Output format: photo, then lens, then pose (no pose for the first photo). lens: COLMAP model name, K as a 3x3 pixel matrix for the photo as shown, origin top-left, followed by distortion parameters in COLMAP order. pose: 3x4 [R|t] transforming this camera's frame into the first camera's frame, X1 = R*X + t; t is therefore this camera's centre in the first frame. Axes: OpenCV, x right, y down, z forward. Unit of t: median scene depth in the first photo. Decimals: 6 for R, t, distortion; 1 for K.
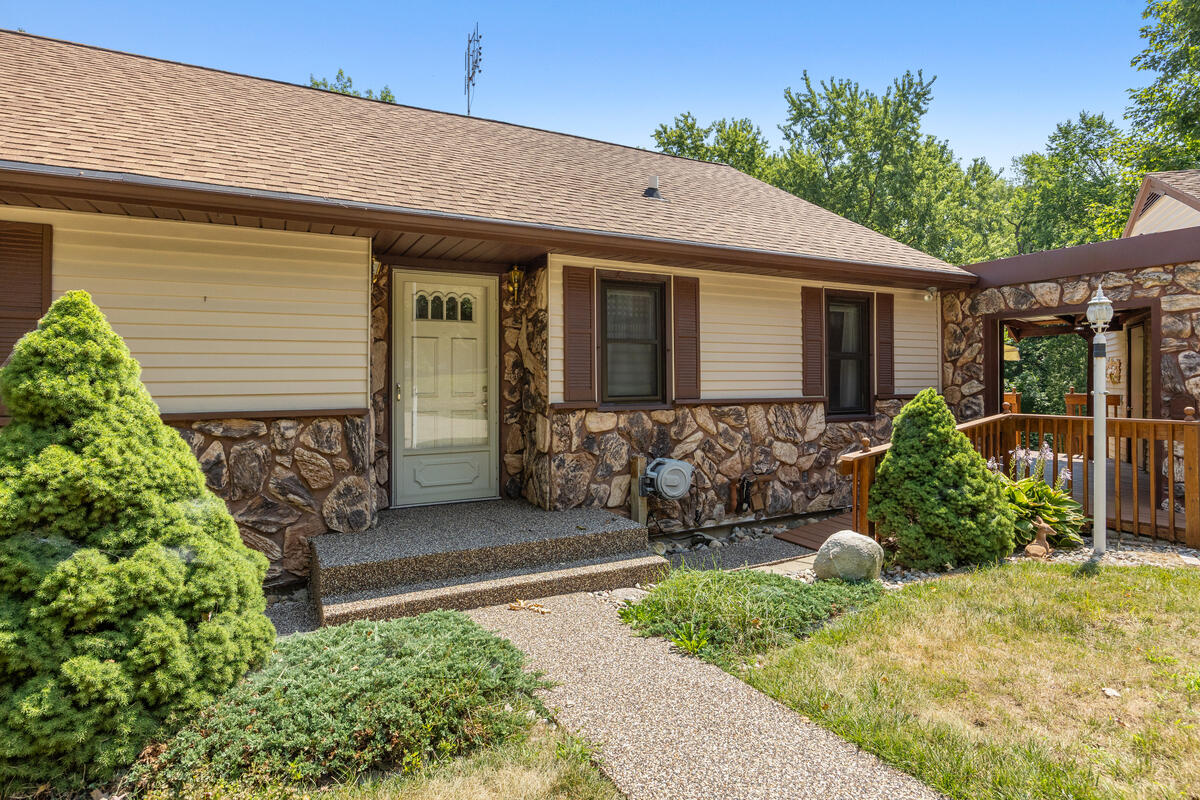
lens RADIAL K [[644.3, 0, 604.5], [0, 644.3, 378.8], [0, 0, 1]] dist [0.001560, -0.000366]
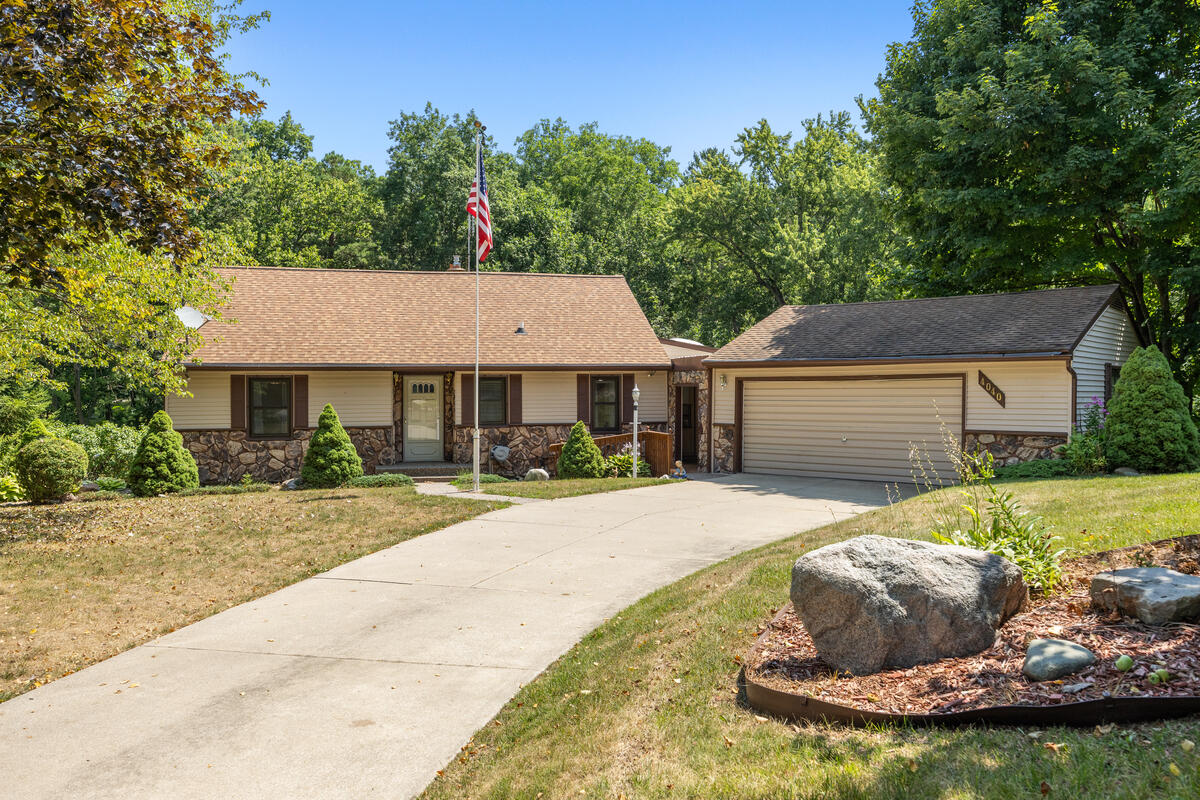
lens RADIAL K [[933.7, 0, 599.9], [0, 933.7, 400.3], [0, 0, 1]] dist [-0.003146, -0.000113]
pose [[0.971566, 0.004789, -0.236721, 1.357833], [-0.000787, 0.999855, 0.016998, -0.125268], [0.236768, -0.016329, 0.971429, -2.543296]]
